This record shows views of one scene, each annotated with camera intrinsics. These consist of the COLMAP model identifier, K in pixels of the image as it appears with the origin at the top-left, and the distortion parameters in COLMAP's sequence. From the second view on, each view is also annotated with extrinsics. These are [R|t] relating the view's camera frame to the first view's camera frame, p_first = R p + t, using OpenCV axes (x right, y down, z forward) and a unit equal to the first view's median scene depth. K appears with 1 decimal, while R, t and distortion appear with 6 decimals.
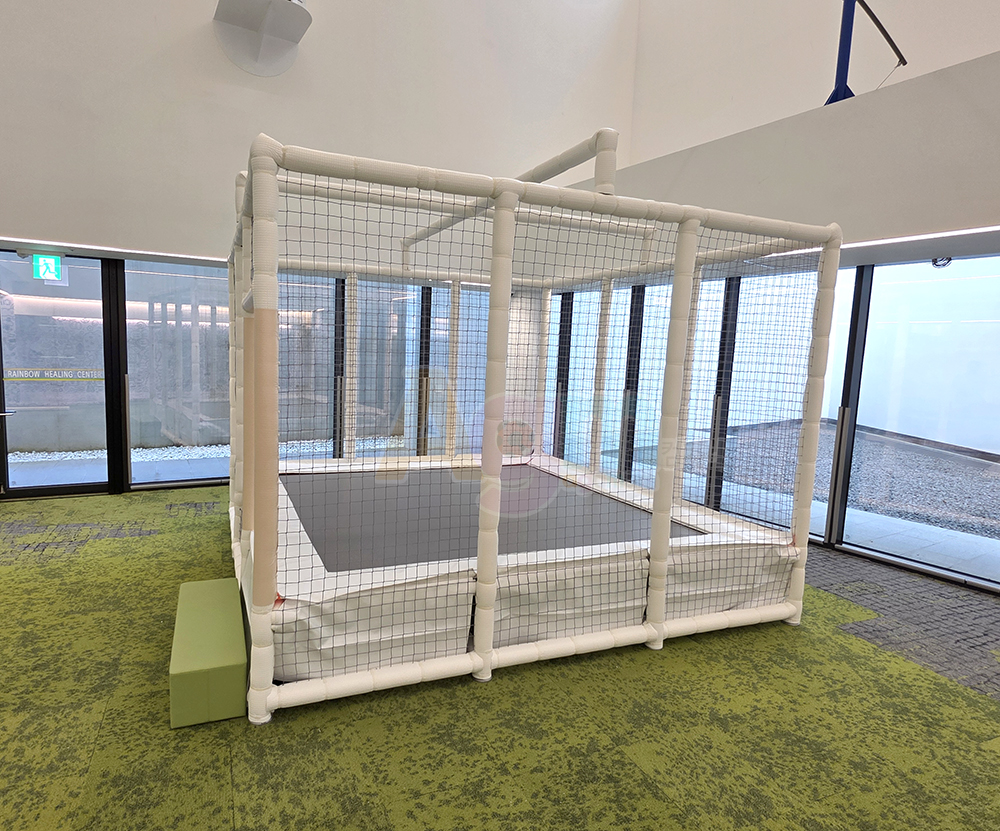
lens RADIAL K [[595.6, 0, 449.2], [0, 595.6, 417.9], [0, 0, 1]] dist [-0.002216, 0.000900]
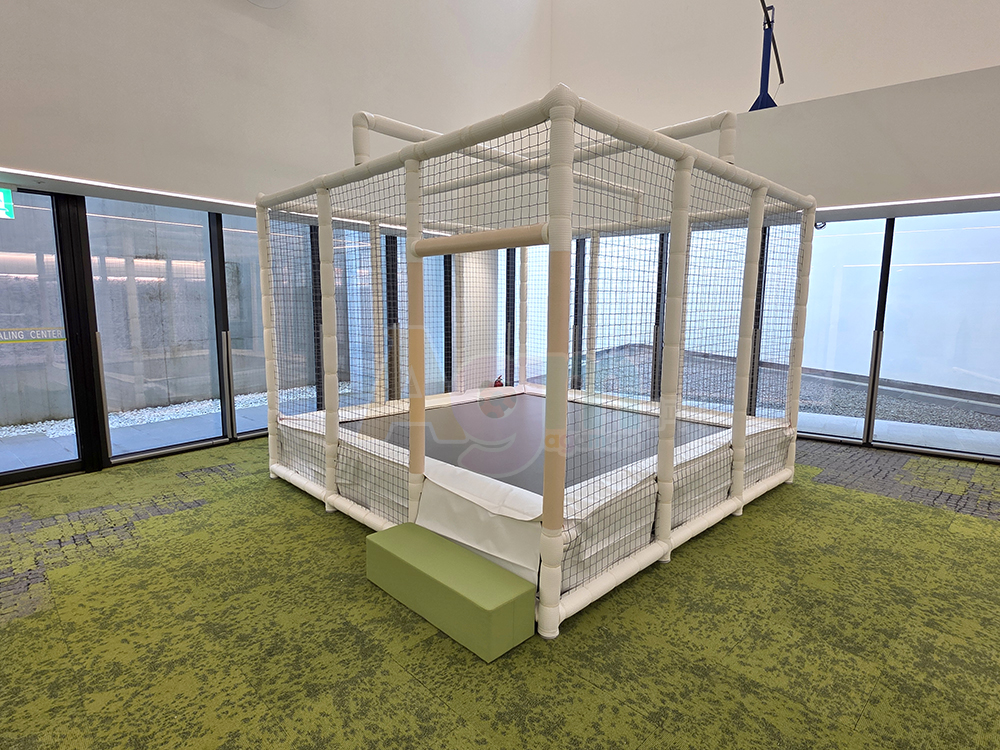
lens RADIAL K [[537.8, 0, 501.7], [0, 537.8, 376.8], [0, 0, 1]] dist [-0.005265, 0.002201]
pose [[0.920428, -0.080267, 0.382584, -0.419233], [0.067831, 0.996640, 0.045908, -0.005943], [-0.384983, -0.016304, 0.922780, 0.080240]]
